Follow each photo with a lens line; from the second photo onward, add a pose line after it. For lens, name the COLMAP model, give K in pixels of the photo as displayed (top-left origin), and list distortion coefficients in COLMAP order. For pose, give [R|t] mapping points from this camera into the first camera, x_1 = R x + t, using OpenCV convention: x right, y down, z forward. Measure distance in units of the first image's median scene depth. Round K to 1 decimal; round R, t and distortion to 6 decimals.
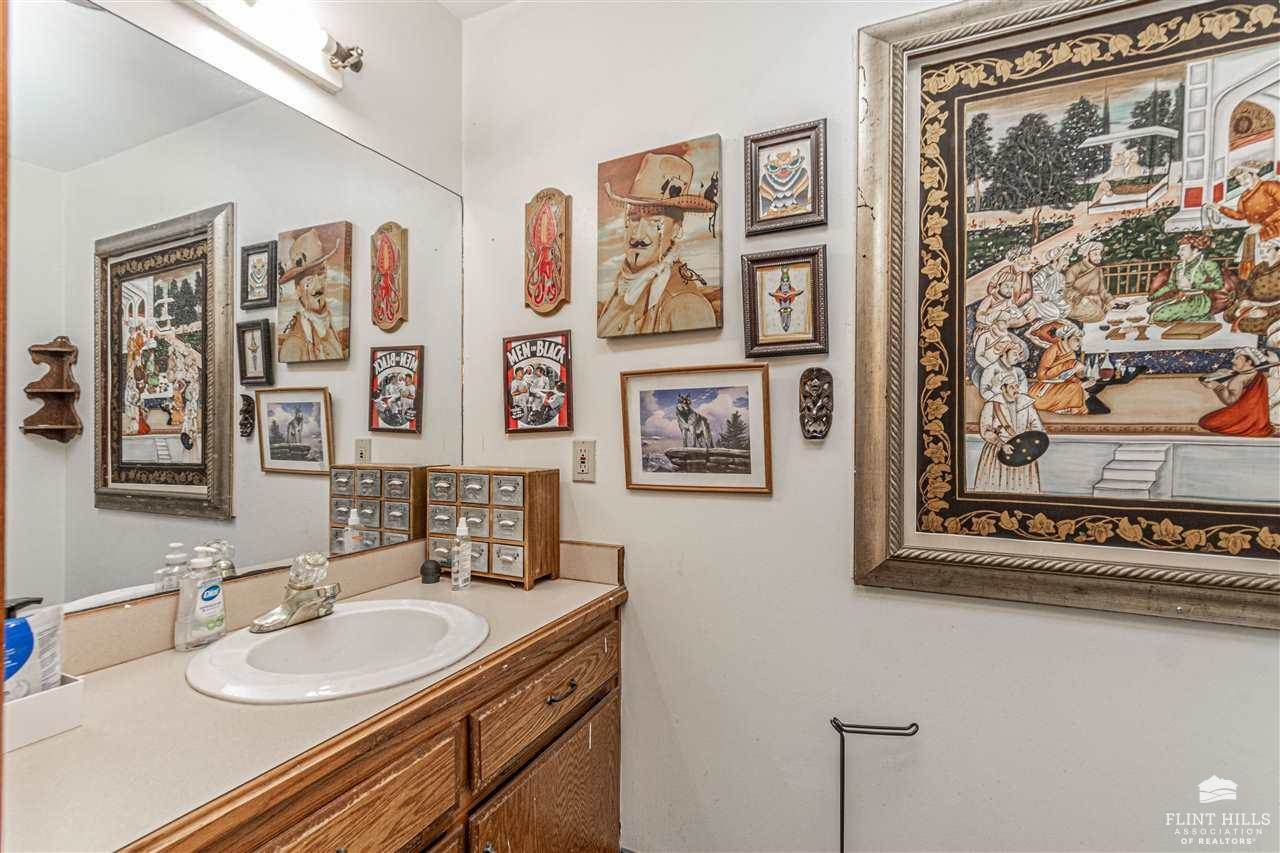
lens RADIAL K [[564.8, 0, 663.8], [0, 564.8, 428.5], [0, 0, 1]] dist [-0.007032, 0.003453]
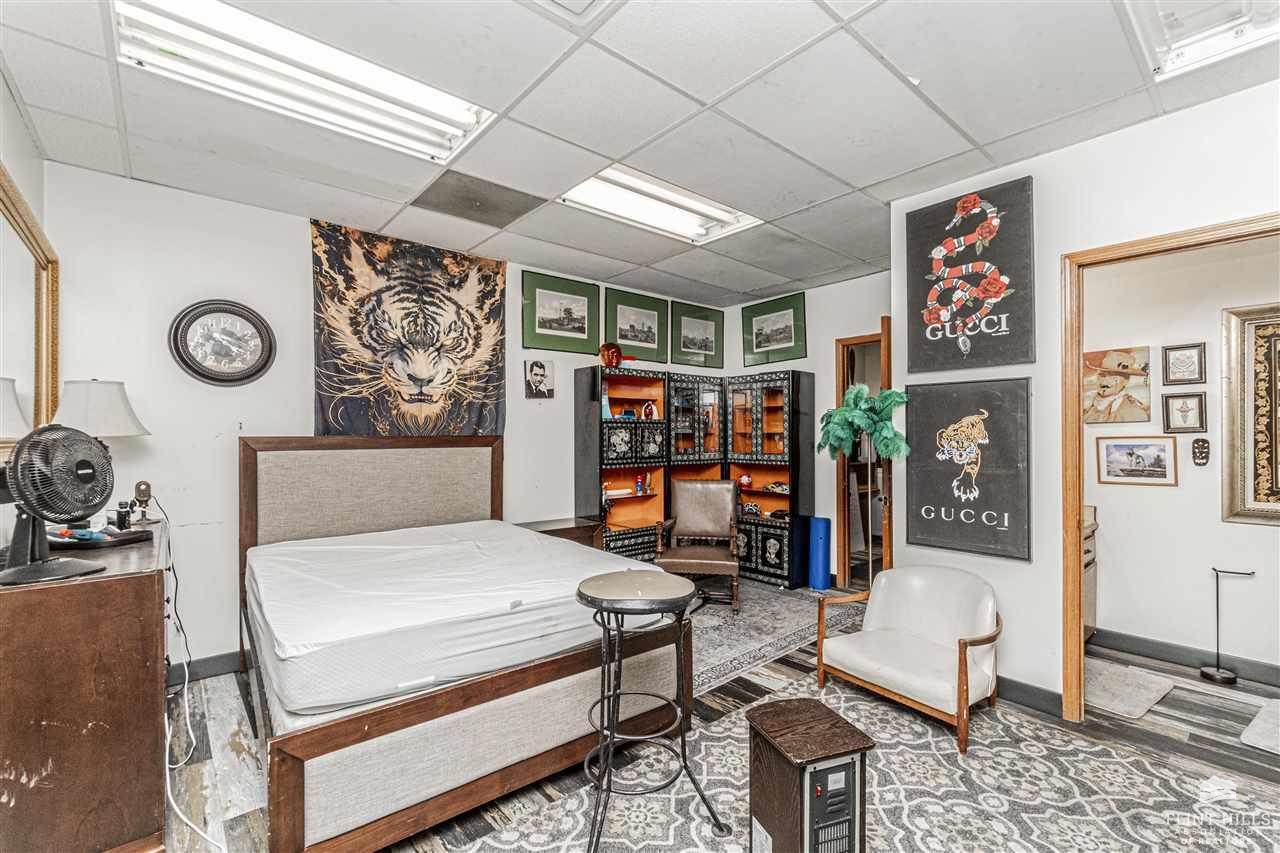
lens RADIAL K [[564.8, 0, 640.4], [0, 564.8, 433.1], [0, 0, 1]] dist [-0.007032, 0.003453]
pose [[0.895650, -0.004379, -0.444738, -0.886480], [0.000887, 0.999967, -0.008059, -0.111381], [0.444759, 0.006823, 0.895624, -2.461576]]
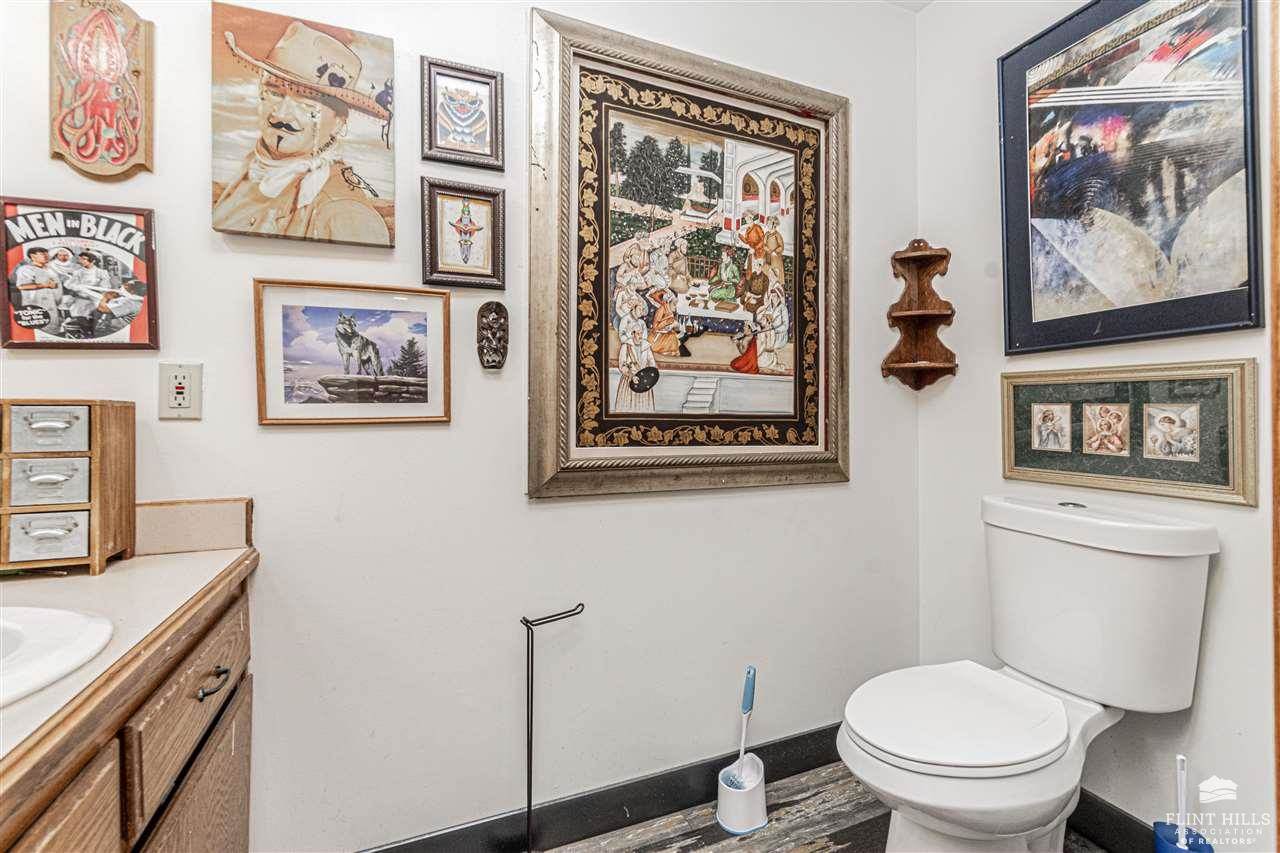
lens RADIAL K [[564.8, 0, 634.2], [0, 564.8, 412.2], [0, 0, 1]] dist [-0.007032, 0.003453]
pose [[0.686180, 0.002838, 0.727427, -0.322650], [-0.001968, 0.999996, -0.002045, 0.101759], [-0.727430, -0.000029, 0.686182, 0.073079]]
